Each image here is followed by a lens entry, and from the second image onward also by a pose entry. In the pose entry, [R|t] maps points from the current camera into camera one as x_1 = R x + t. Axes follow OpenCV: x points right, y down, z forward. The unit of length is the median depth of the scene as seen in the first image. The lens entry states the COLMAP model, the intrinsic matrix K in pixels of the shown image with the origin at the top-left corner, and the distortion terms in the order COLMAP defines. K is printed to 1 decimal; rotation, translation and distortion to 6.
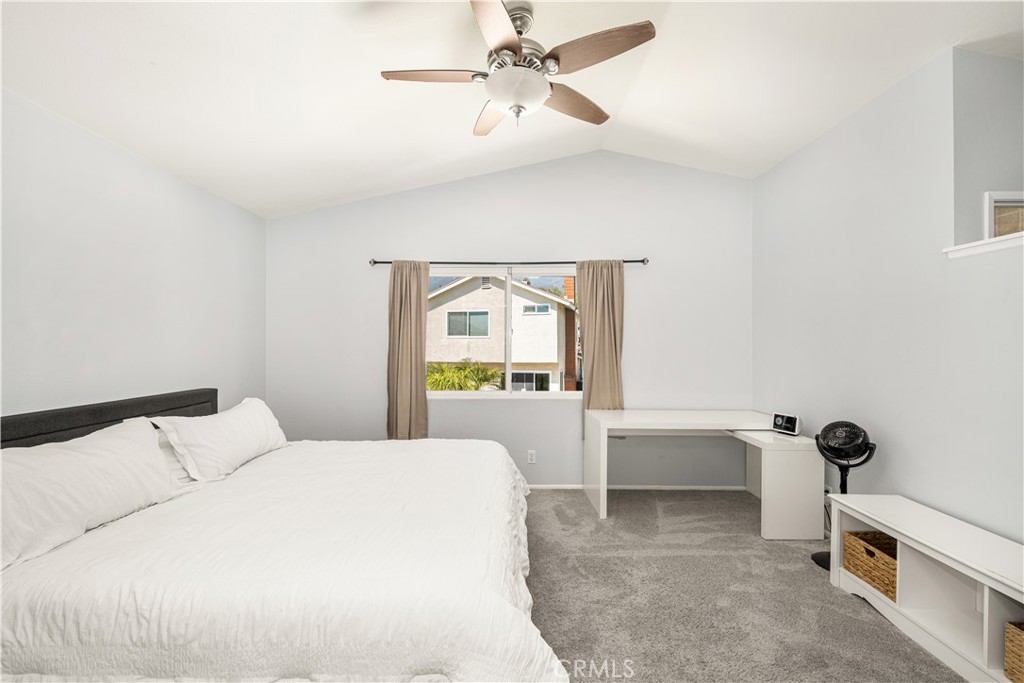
lens RADIAL K [[447.8, 0, 512.3], [0, 447.8, 340.5], [0, 0, 1]] dist [-0.001204, 0.000170]
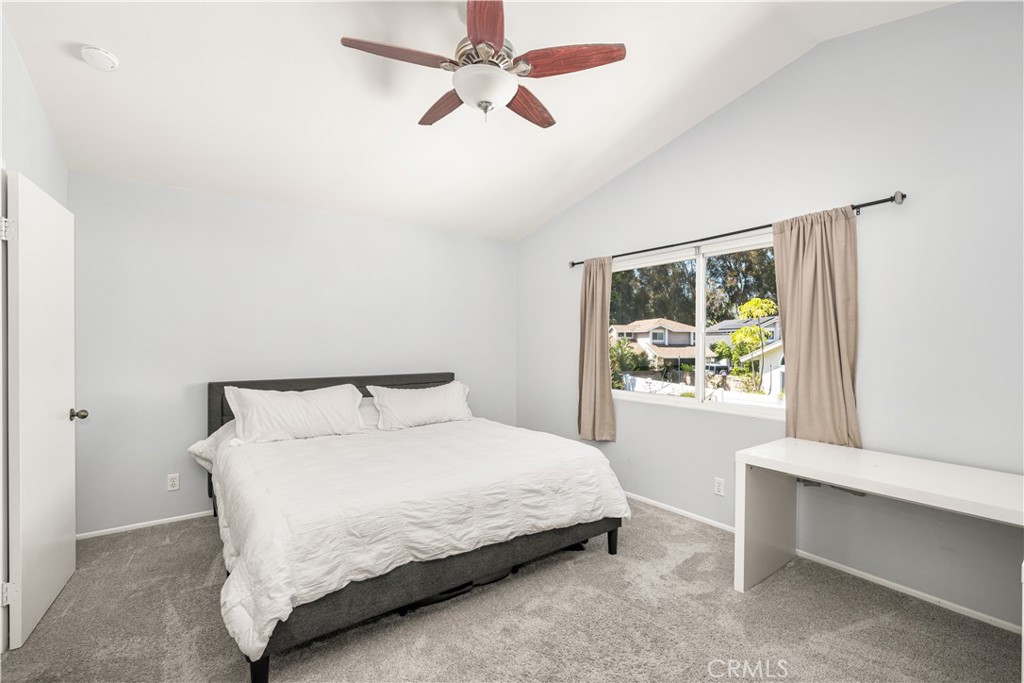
lens RADIAL K [[453.7, 0, 512.5], [0, 453.7, 343.3], [0, 0, 1]] dist [-0.000876, 0.000000]
pose [[0.585692, 0.003135, -0.810527, 0.480643], [0.005197, 0.999957, 0.007623, 0.003140], [0.810517, -0.008677, 0.585651, 0.255333]]
